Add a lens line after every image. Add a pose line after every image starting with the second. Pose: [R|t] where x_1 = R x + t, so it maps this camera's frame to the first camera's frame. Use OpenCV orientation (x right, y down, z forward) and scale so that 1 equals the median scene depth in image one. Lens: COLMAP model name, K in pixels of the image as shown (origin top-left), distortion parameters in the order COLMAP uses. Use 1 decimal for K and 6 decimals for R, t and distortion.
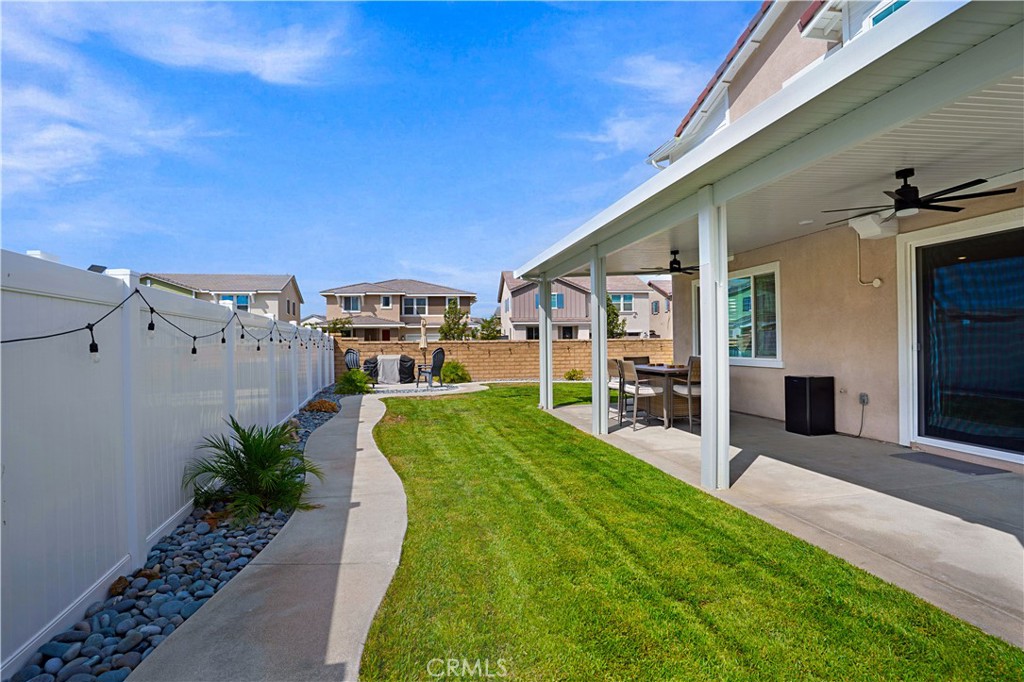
lens RADIAL K [[501.4, 0, 505.1], [0, 501.4, 340.4], [0, 0, 1]] dist [-0.085325, 0.041321]
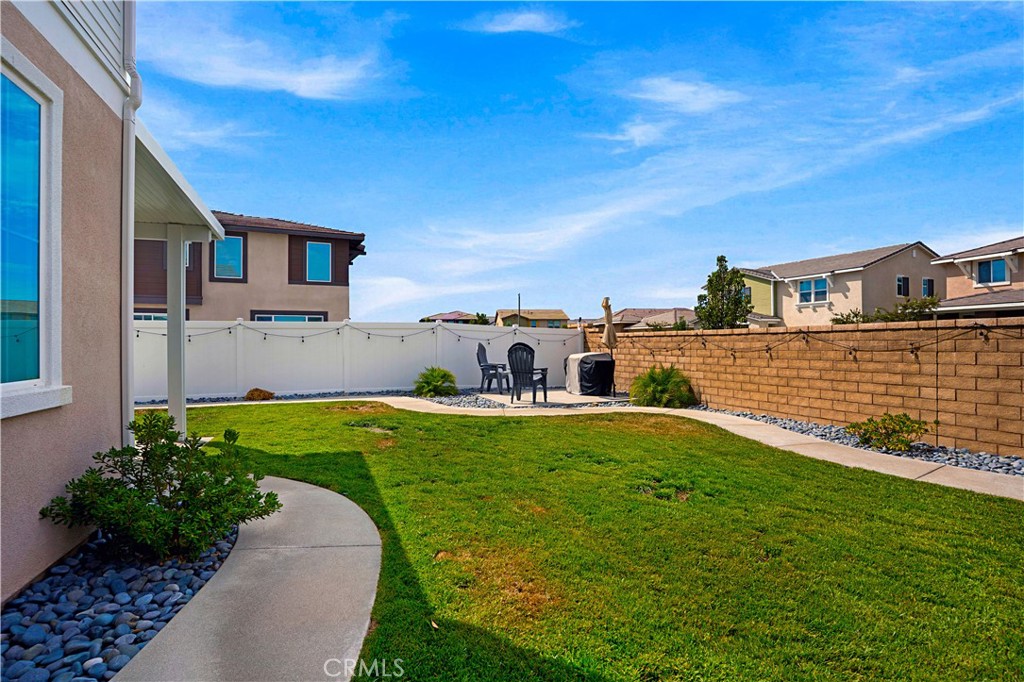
lens RADIAL K [[501.4, 0, 505.1], [0, 501.4, 340.4], [0, 0, 1]] dist [-0.085325, 0.041321]
pose [[0.179606, 0.003510, -0.983732, 0.463520], [0.009988, 0.999936, 0.005391, 0.007335], [0.983688, -0.010794, 0.179560, 0.811135]]
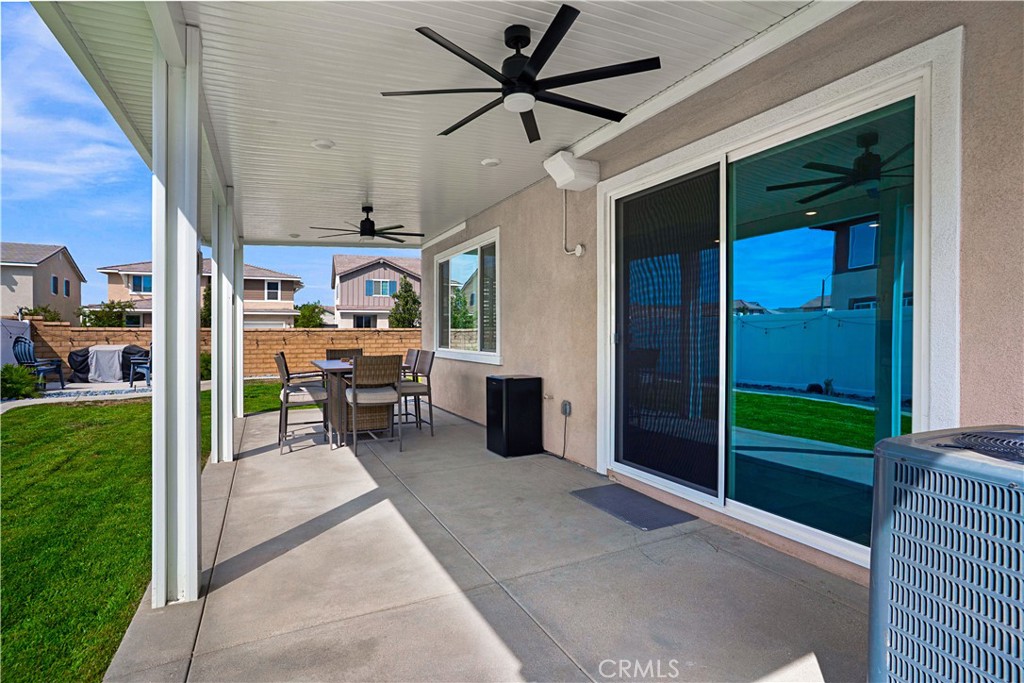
lens RADIAL K [[501.4, 0, 505.1], [0, 501.4, 340.9], [0, 0, 1]] dist [-0.085325, 0.041321]
pose [[0.961675, 0.005932, 0.274126, 0.161215], [-0.011402, 0.999766, 0.018364, 0.001719], [-0.273953, -0.020786, 0.961518, 0.107354]]
